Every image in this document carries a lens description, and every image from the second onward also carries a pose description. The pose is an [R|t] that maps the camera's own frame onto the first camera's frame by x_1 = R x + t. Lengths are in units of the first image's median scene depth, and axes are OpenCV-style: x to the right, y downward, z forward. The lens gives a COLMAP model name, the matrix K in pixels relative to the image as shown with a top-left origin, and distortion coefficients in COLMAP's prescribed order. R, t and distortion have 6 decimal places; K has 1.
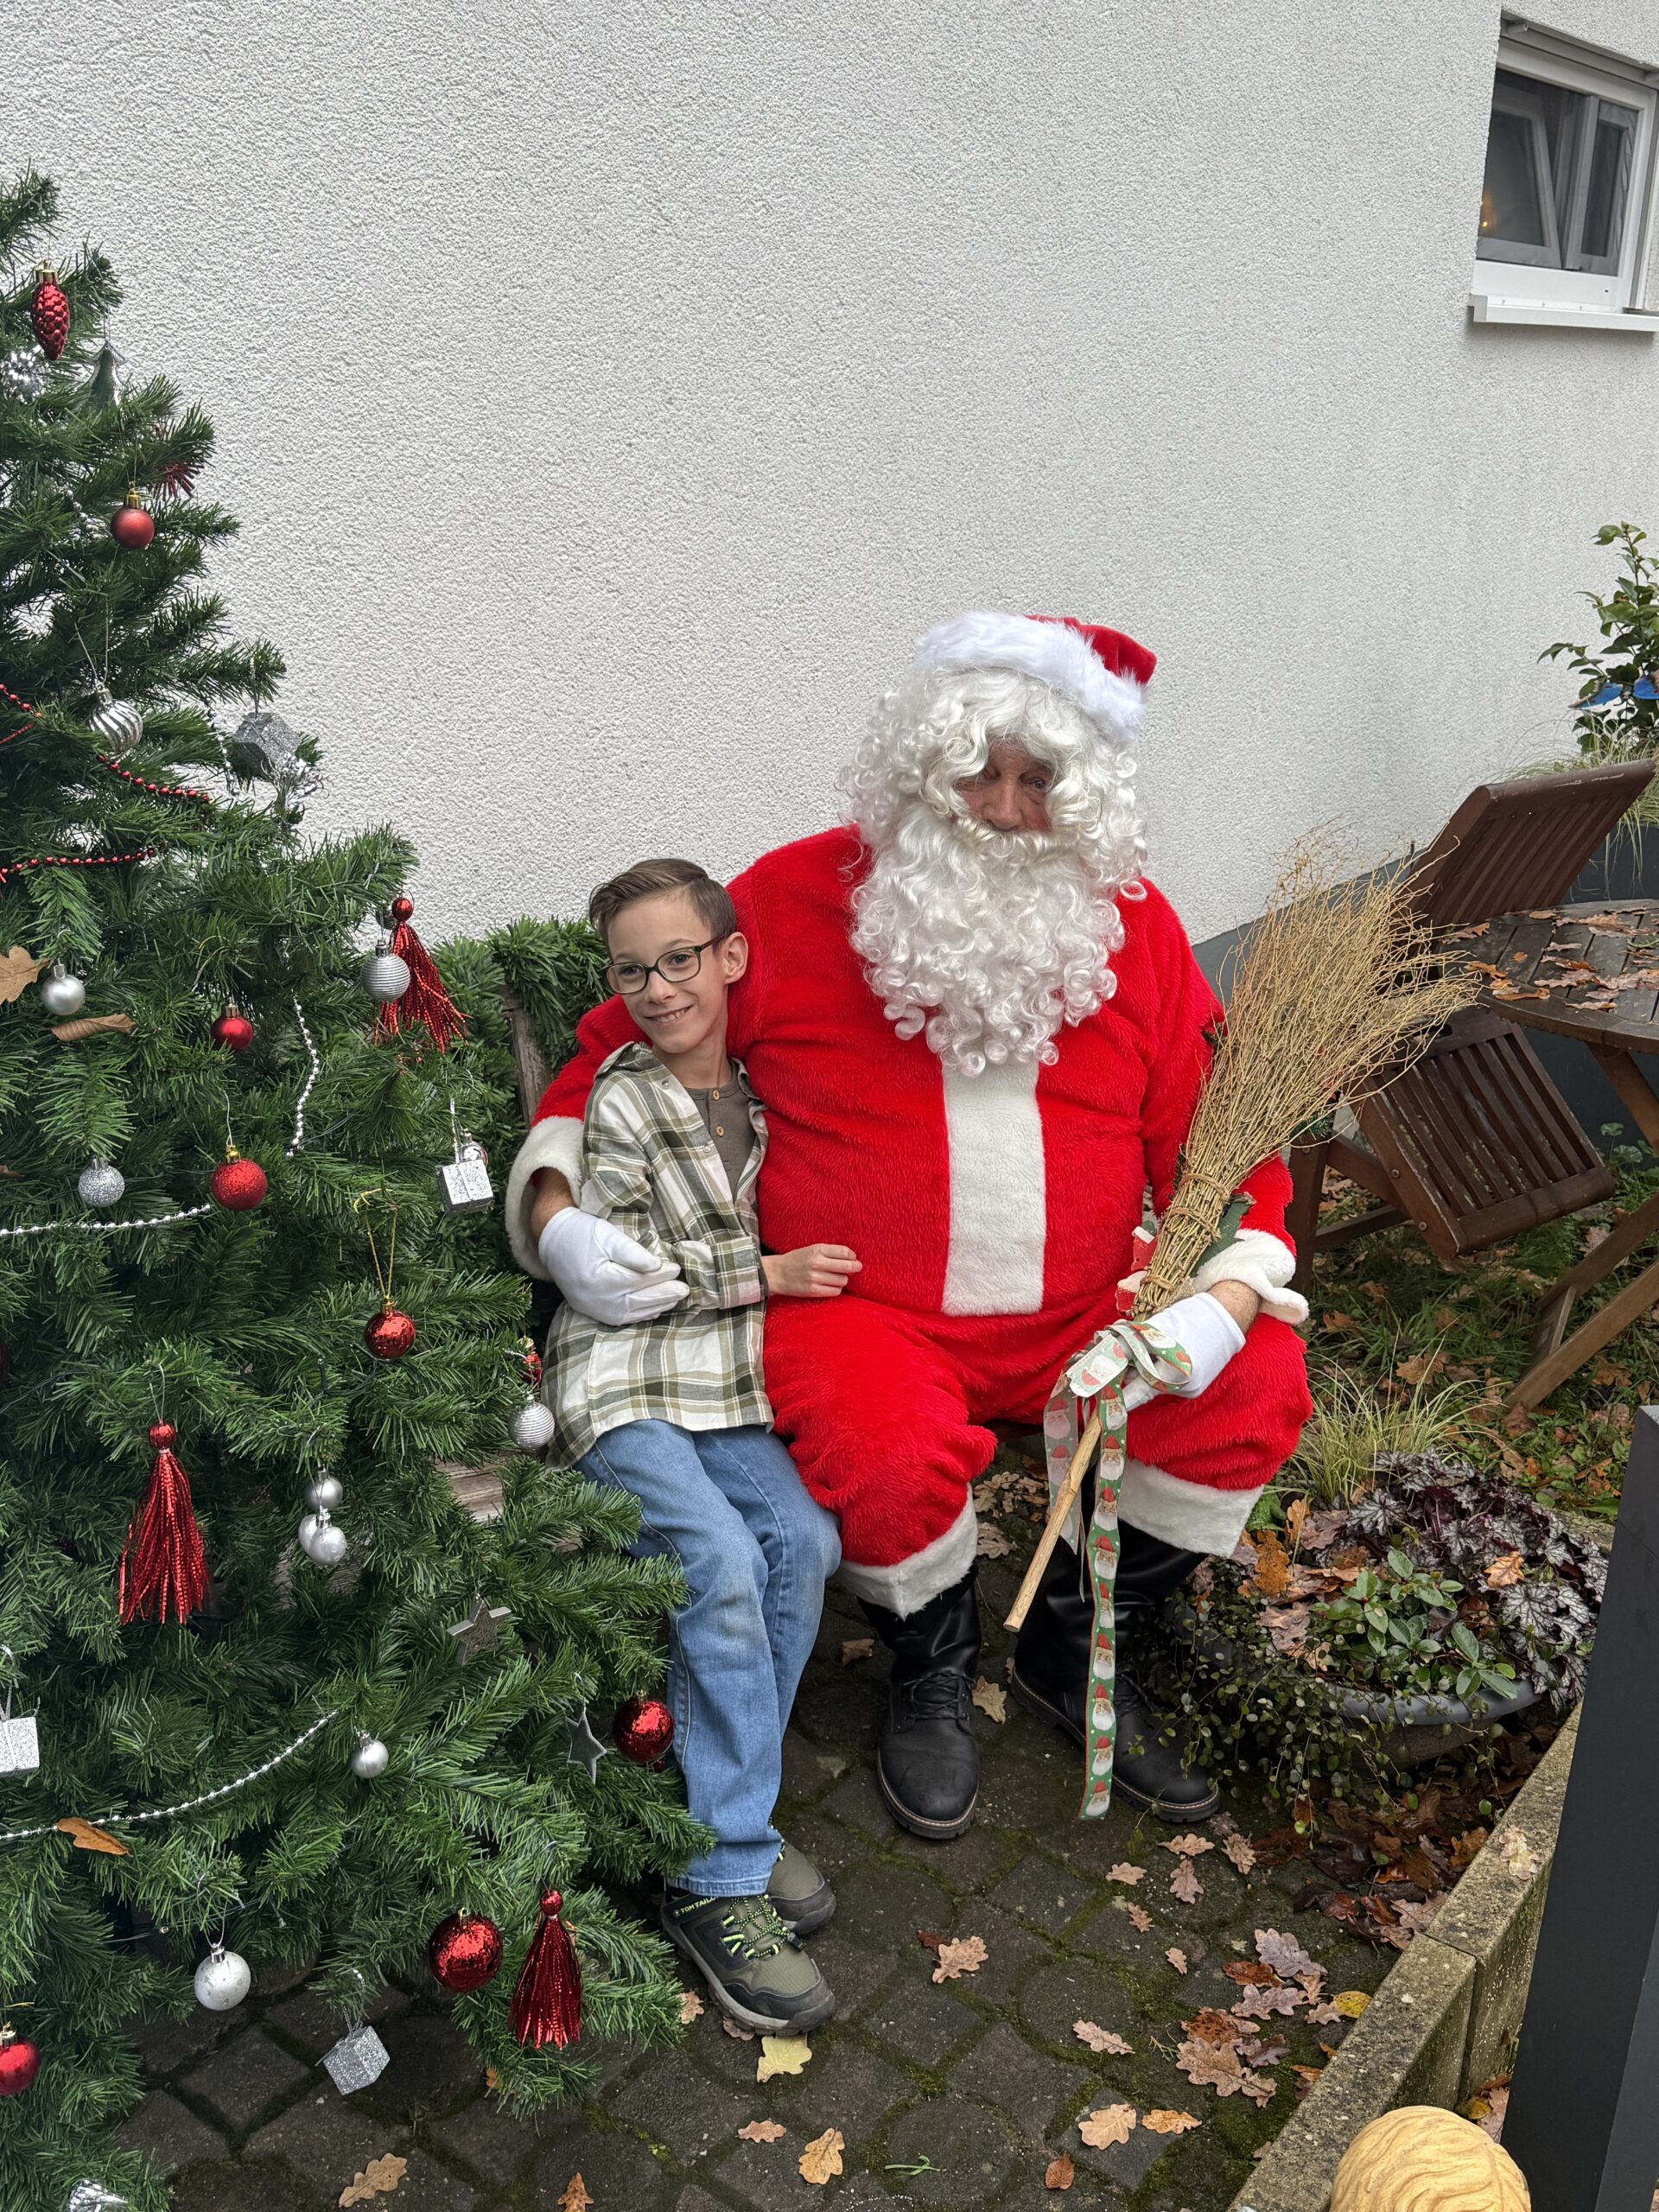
lens RADIAL K [[2123.0, 0, 822.2], [0, 2123.0, 1122.4], [0, 0, 1]] dist [-0.010503, 0.000000]
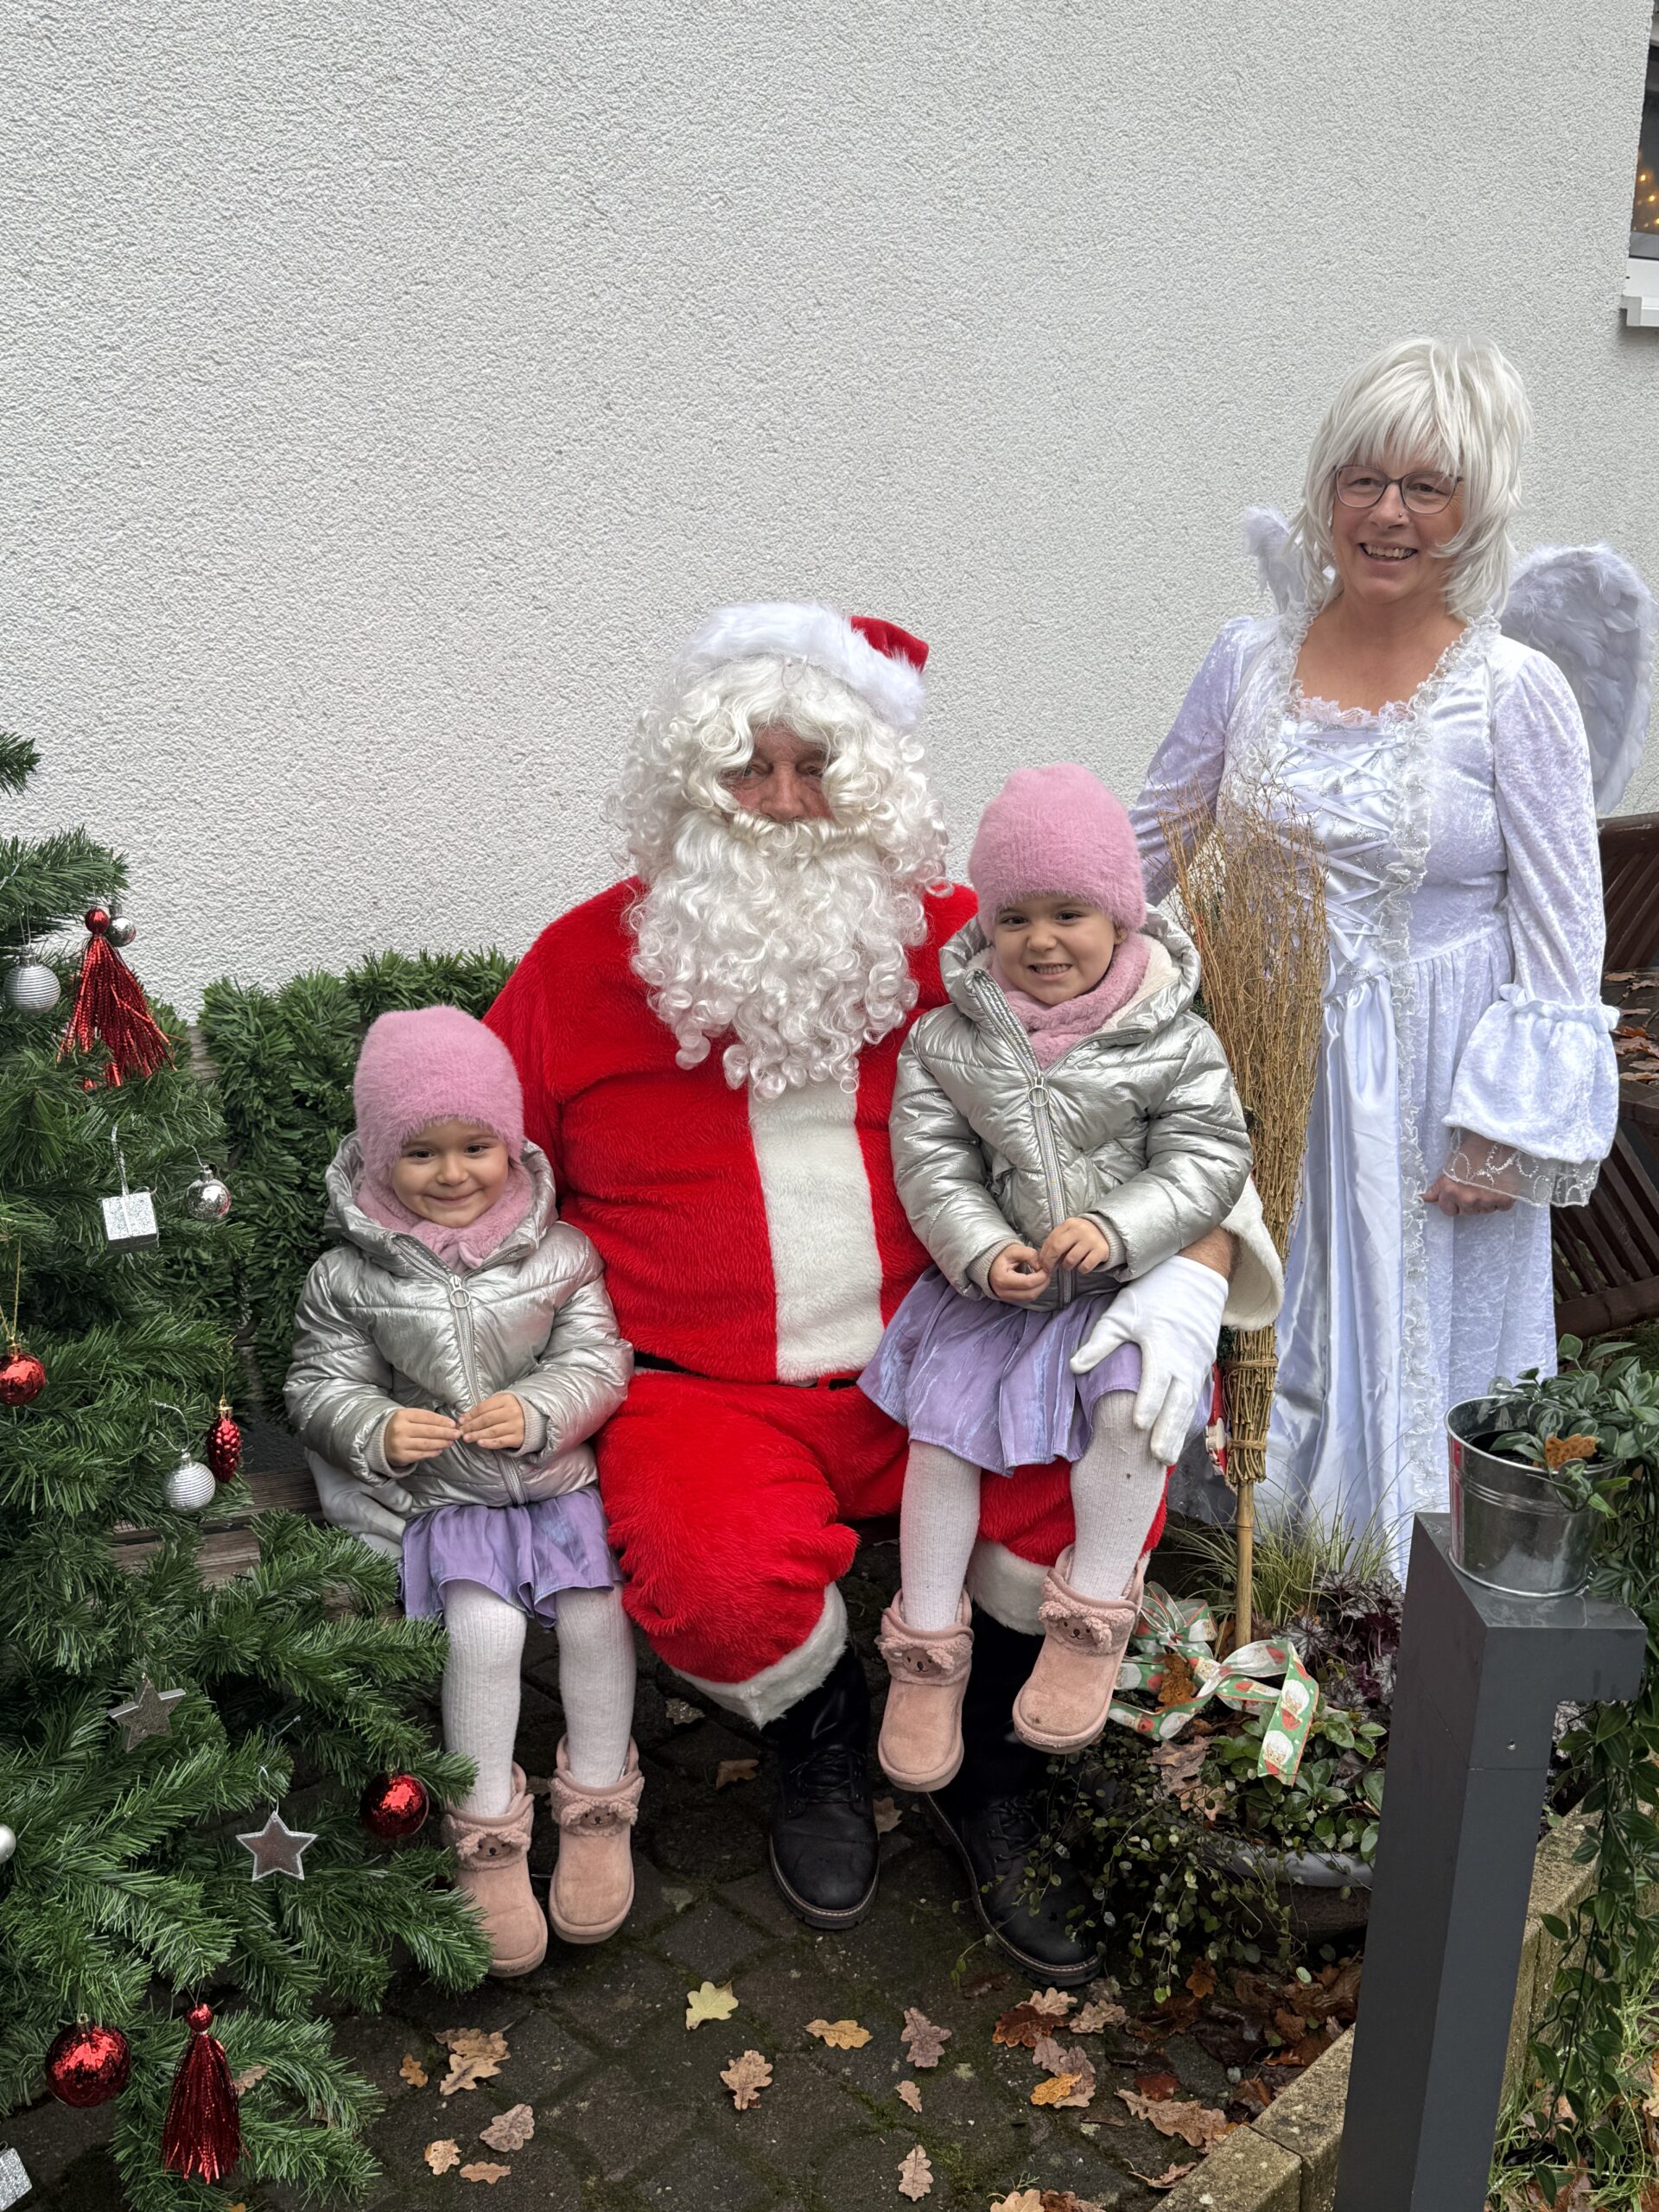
lens RADIAL K [[2292.9, 0, 823.9], [0, 2292.9, 1113.8], [0, 0, 1]] dist [-0.001729, 0.000000]
pose [[0.994356, 0.022408, -0.103701, 0.170162], [-0.026851, 0.998772, -0.041646, 0.012167], [0.102641, 0.044195, 0.993736, 0.029794]]
